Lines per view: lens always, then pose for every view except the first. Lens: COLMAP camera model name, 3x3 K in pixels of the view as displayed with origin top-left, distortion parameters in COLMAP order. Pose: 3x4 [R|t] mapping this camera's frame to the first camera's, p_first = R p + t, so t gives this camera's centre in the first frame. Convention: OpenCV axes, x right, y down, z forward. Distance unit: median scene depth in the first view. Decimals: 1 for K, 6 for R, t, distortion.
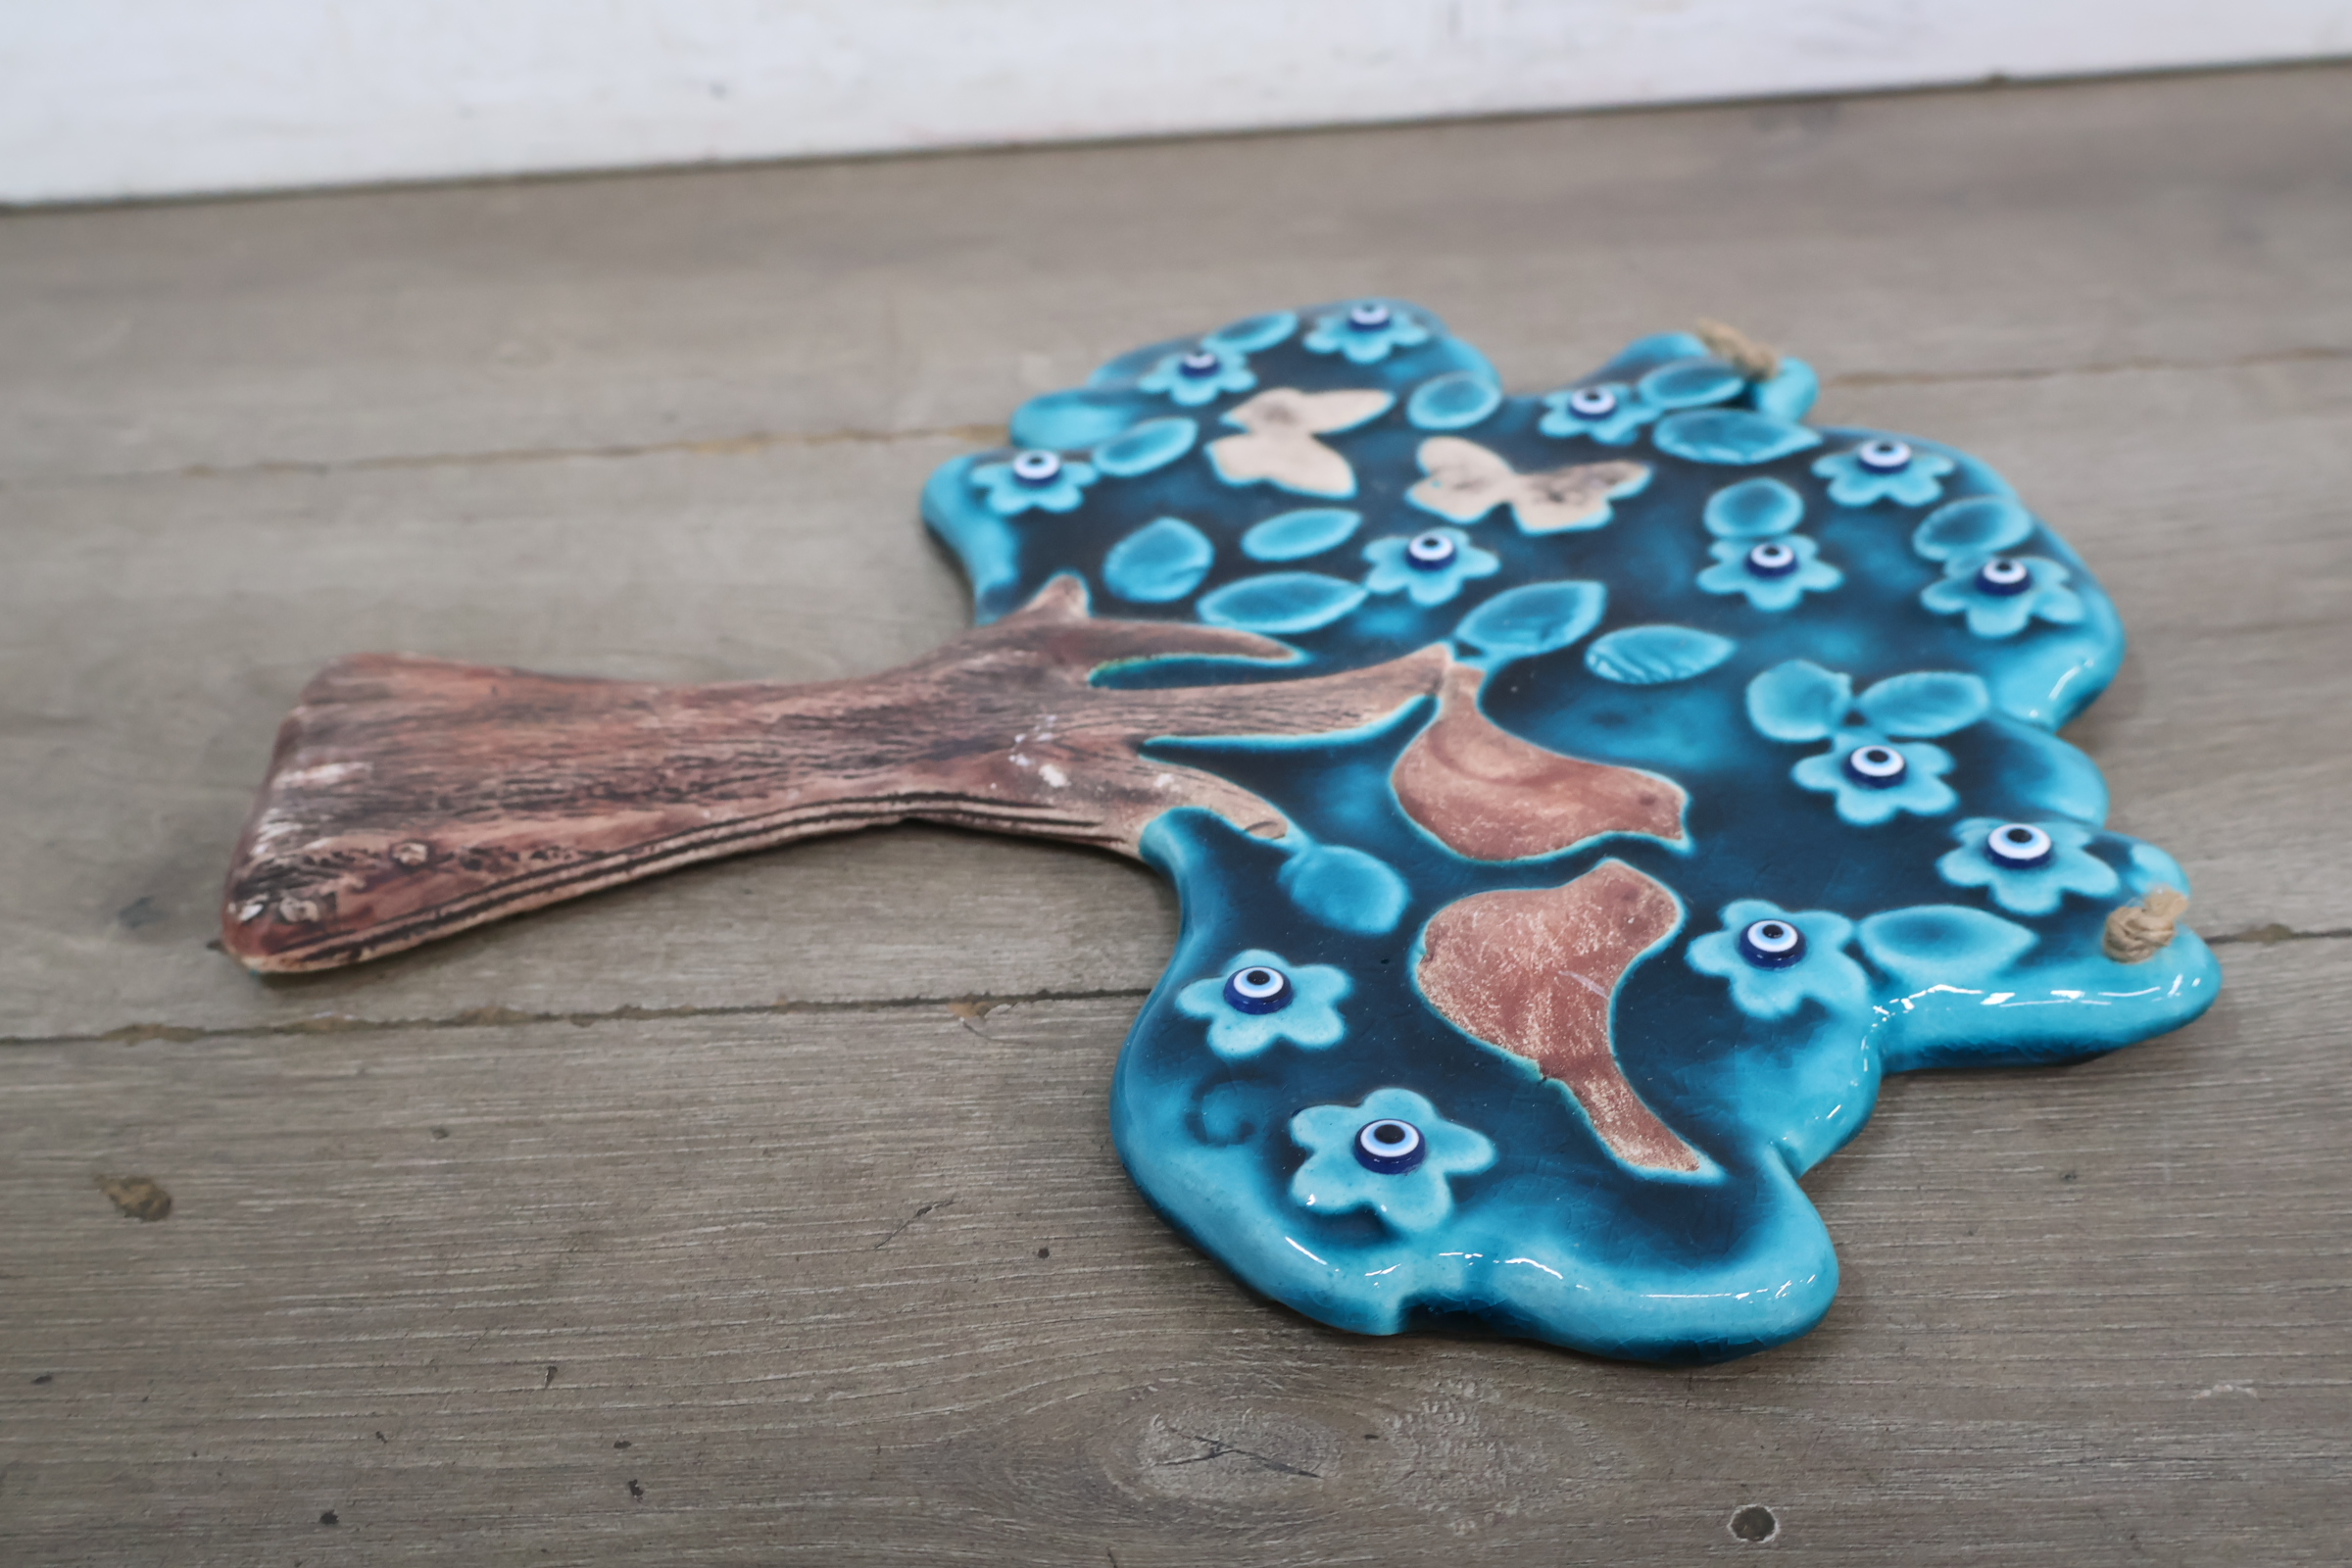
lens RADIAL K [[2468.2, 0, 1174.4], [0, 2468.2, 786.1], [0, 0, 1]] dist [-0.005313, 0.002636]
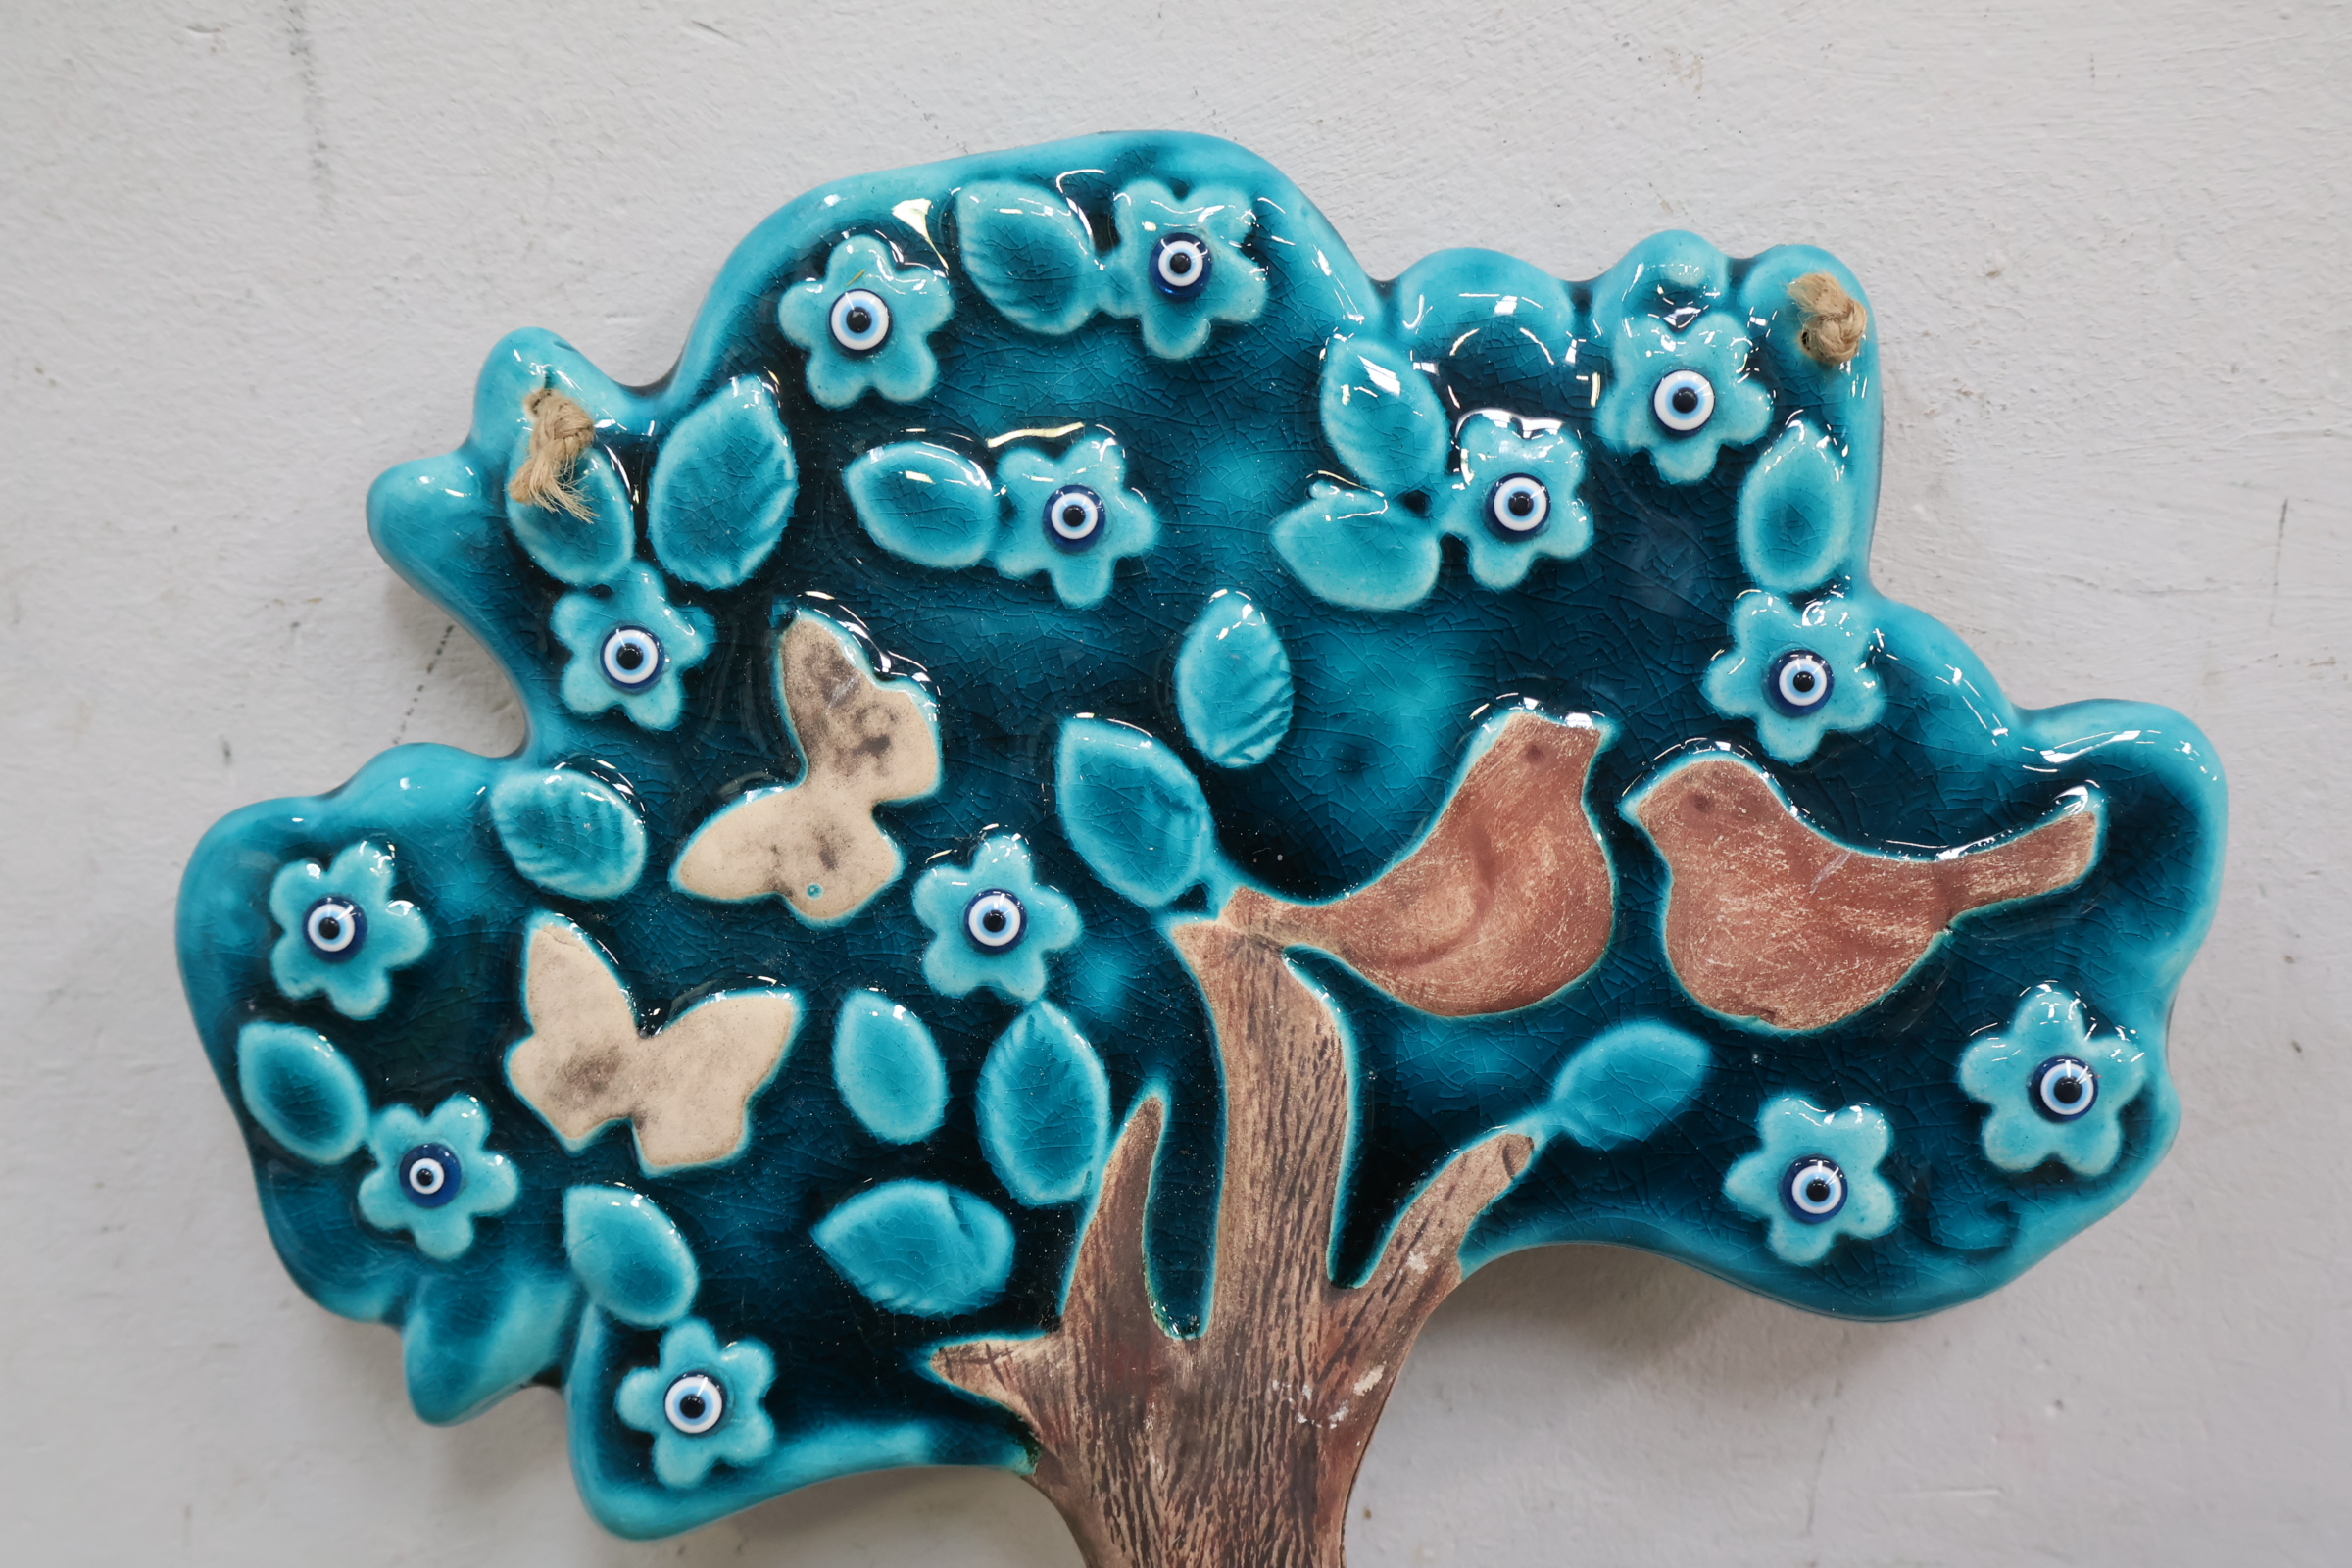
lens RADIAL K [[2554.9, 0, 1150.3], [0, 2554.9, 751.9], [0, 0, 1]] dist [-0.002511, 0.014990]
pose [[0.035647, -0.998853, 0.031964, 0.146472], [0.609363, 0.047076, 0.791493, -0.797783], [-0.792090, -0.008737, 0.610342, 0.491156]]
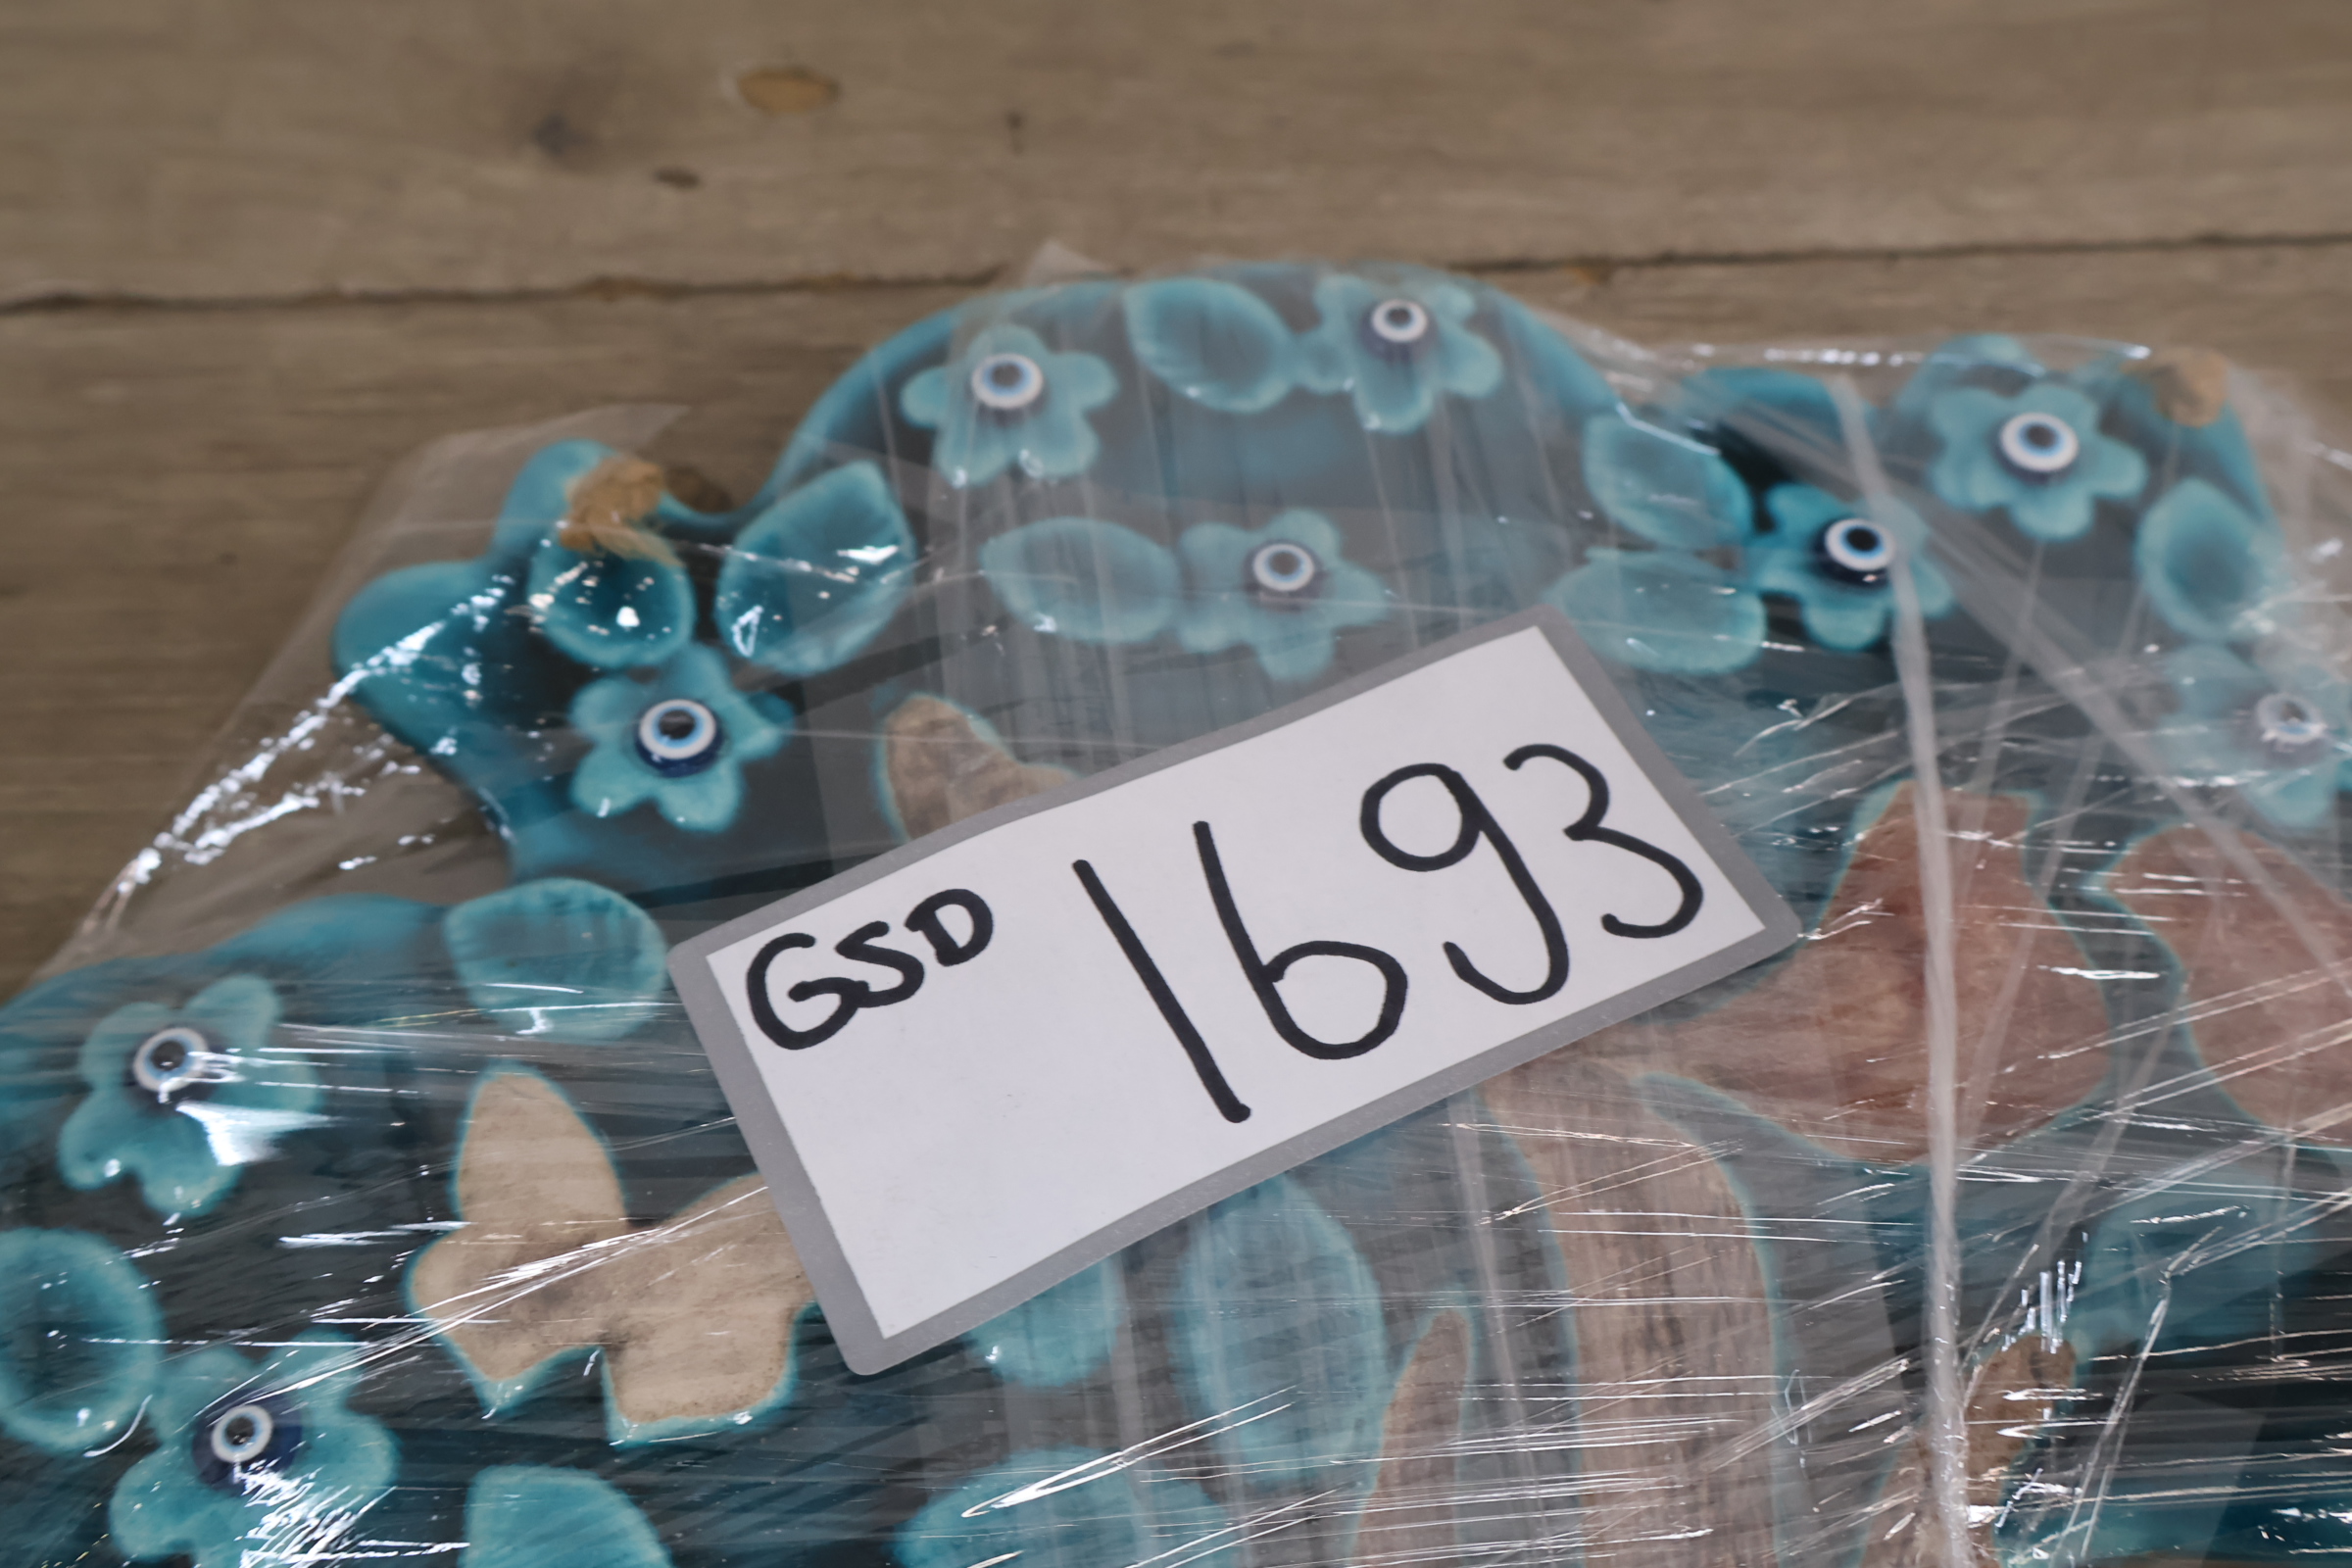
lens RADIAL K [[2468.2, 0, 1174.4], [0, 2468.2, 786.1], [0, 0, 1]] dist [-0.005313, 0.002636]
pose [[0.008076, -0.773497, 0.633748, -0.211945], [0.577320, 0.521082, 0.628630, -0.507138], [-0.816478, 0.360799, 0.450763, 0.810915]]
